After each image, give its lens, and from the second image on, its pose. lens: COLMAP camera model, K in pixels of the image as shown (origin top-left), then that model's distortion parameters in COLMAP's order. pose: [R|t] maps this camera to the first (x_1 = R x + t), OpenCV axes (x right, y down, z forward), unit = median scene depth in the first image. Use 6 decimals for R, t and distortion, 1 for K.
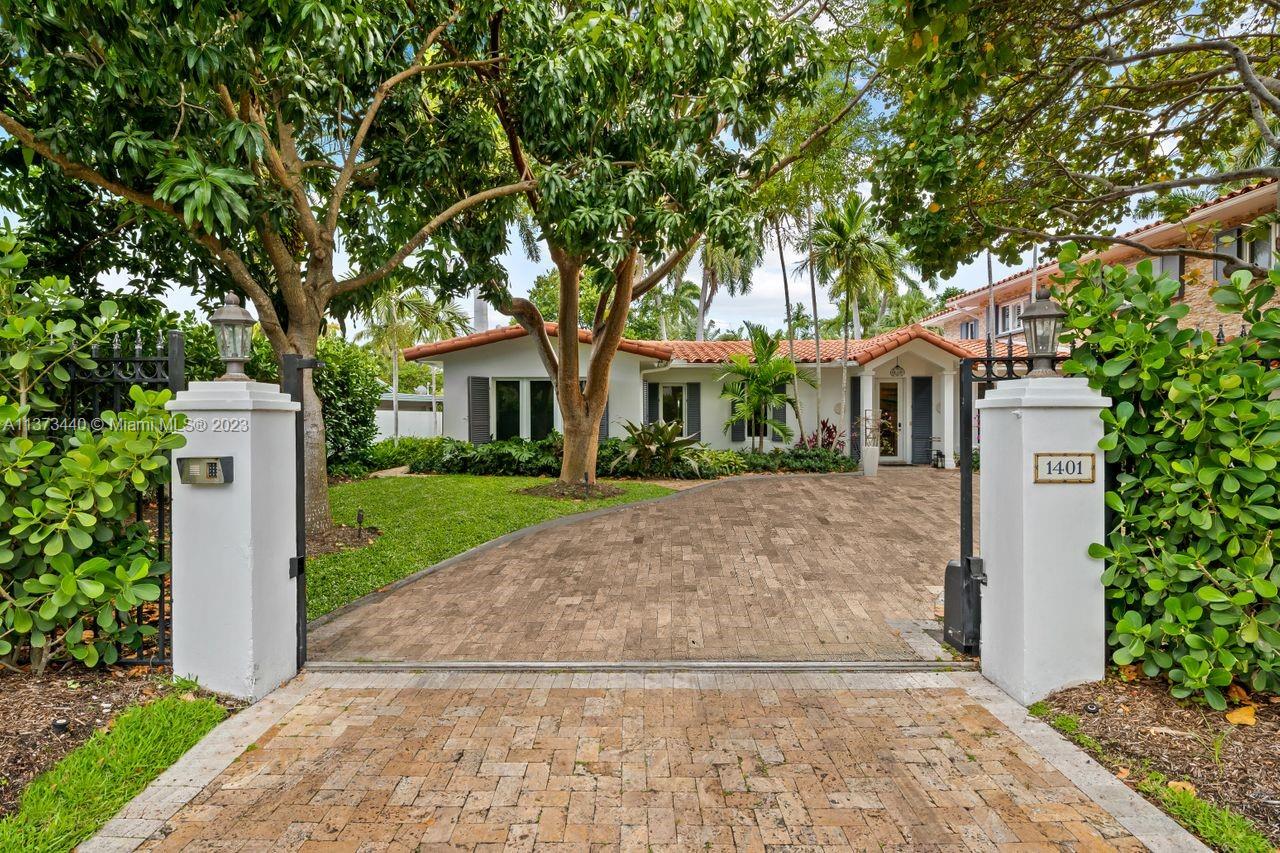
lens RADIAL K [[608.8, 0, 643.4], [0, 608.8, 415.3], [0, 0, 1]] dist [-0.002159, -0.001492]
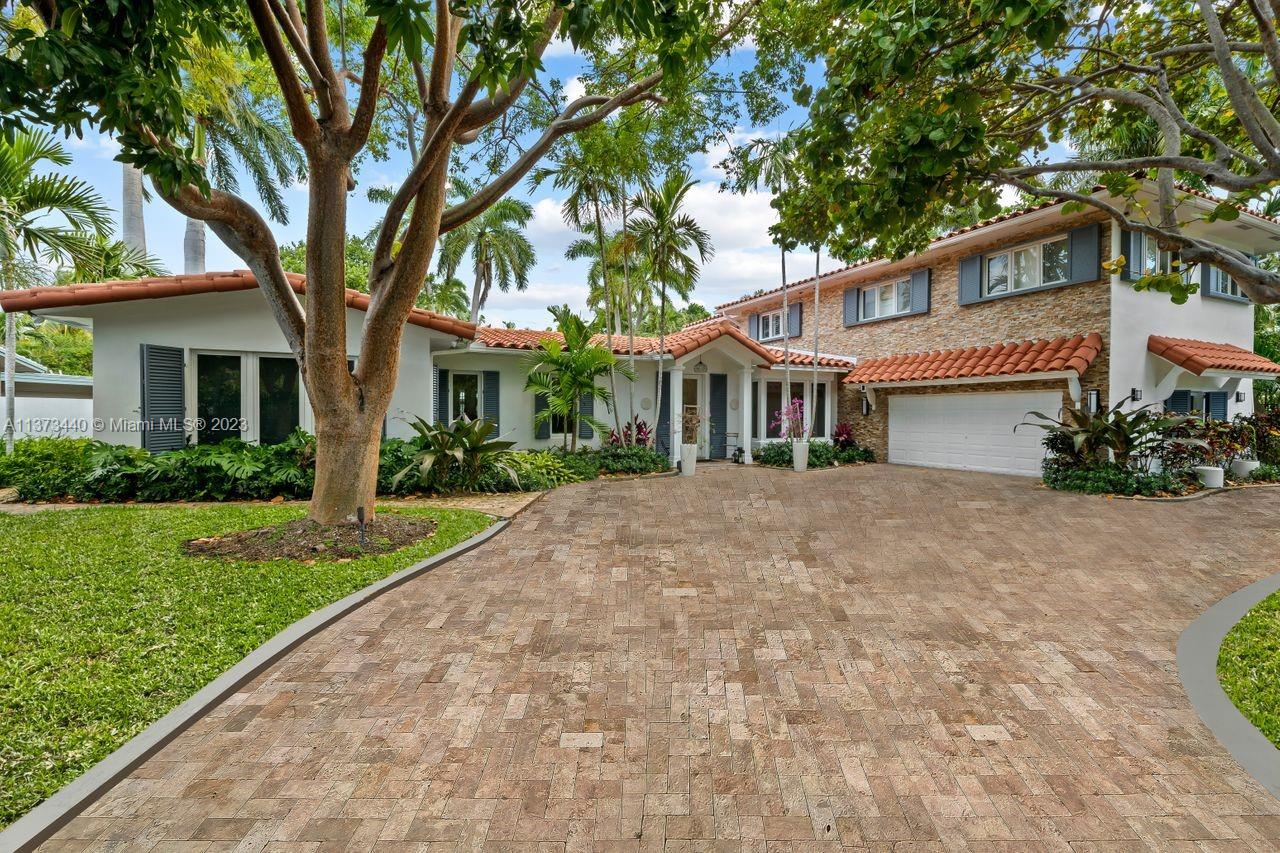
lens RADIAL K [[542.4, 0, 645.9], [0, 542.4, 415.7], [0, 0, 1]] dist [-0.001289, -0.000648]
pose [[0.913656, 0.006045, 0.406443, -0.035477], [-0.011419, 0.999877, 0.010797, -0.001843], [-0.406328, -0.014506, 0.913612, 0.263021]]
